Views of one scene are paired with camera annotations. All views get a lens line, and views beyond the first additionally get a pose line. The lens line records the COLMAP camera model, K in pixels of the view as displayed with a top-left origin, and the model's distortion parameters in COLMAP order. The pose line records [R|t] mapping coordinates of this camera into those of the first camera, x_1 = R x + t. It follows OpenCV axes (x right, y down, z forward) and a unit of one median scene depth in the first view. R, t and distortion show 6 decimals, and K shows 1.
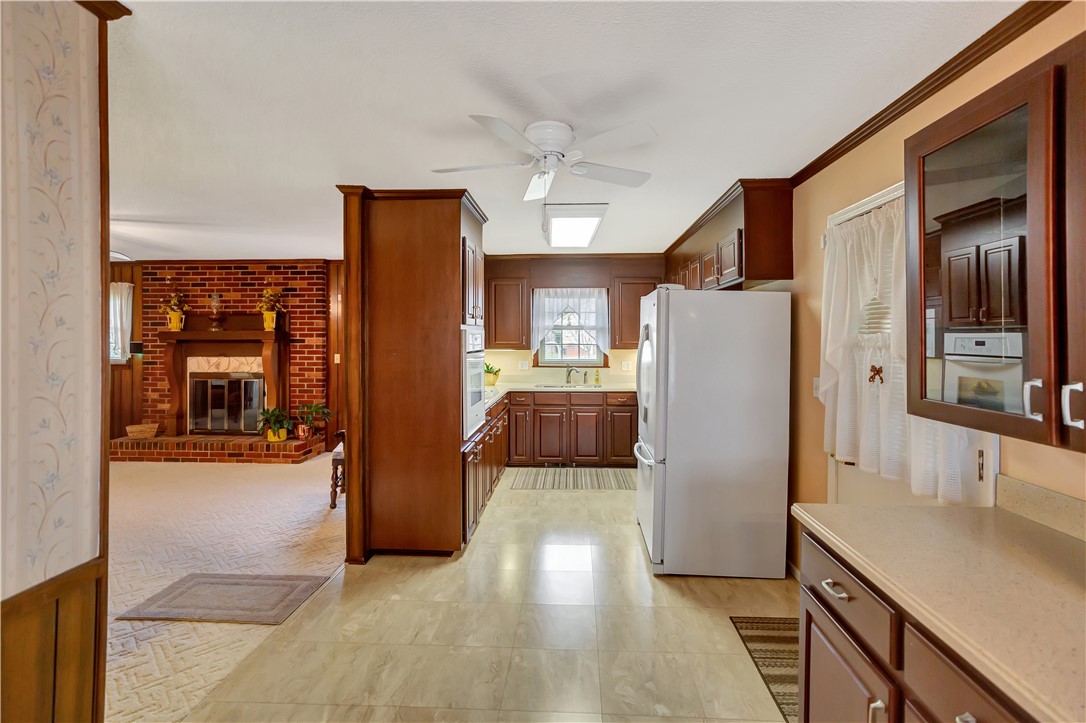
lens RADIAL K [[503.7, 0, 547.8], [0, 503.7, 328.7], [0, 0, 1]] dist [-0.009958, 0.001378]
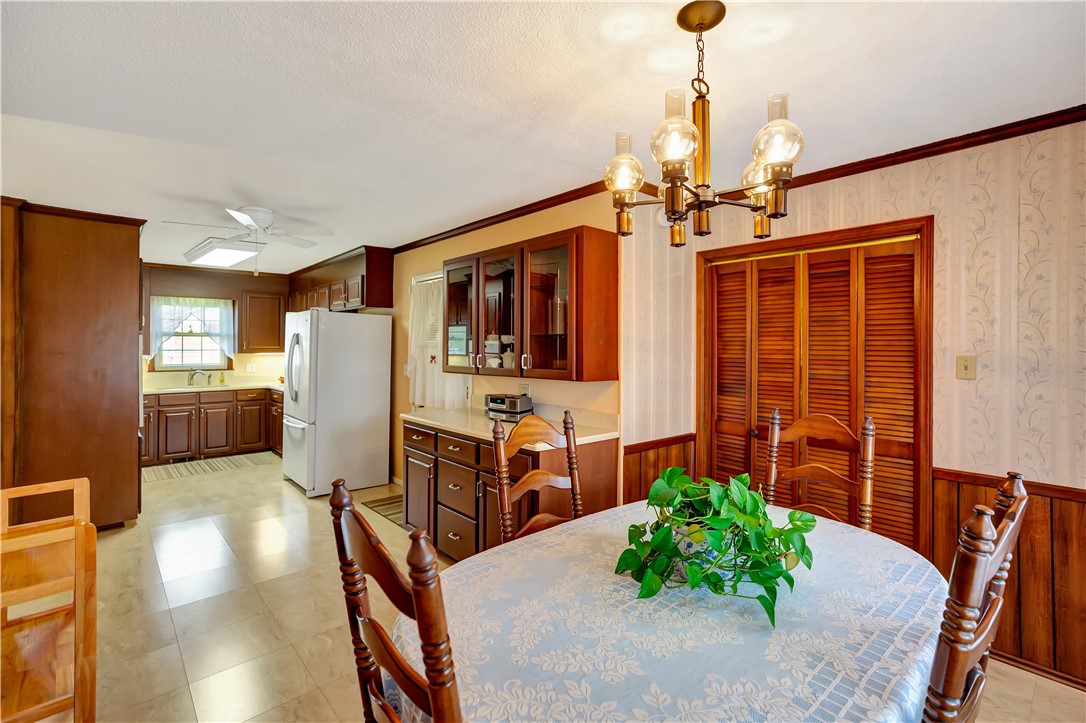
lens RADIAL K [[503.7, 0, 545.2], [0, 503.7, 338.4], [0, 0, 1]] dist [-0.009958, 0.001378]
pose [[0.710274, 0.007730, 0.703883, -0.257132], [-0.011261, 0.999937, 0.000382, -0.002534], [-0.703835, -0.008198, 0.710316, -0.428252]]
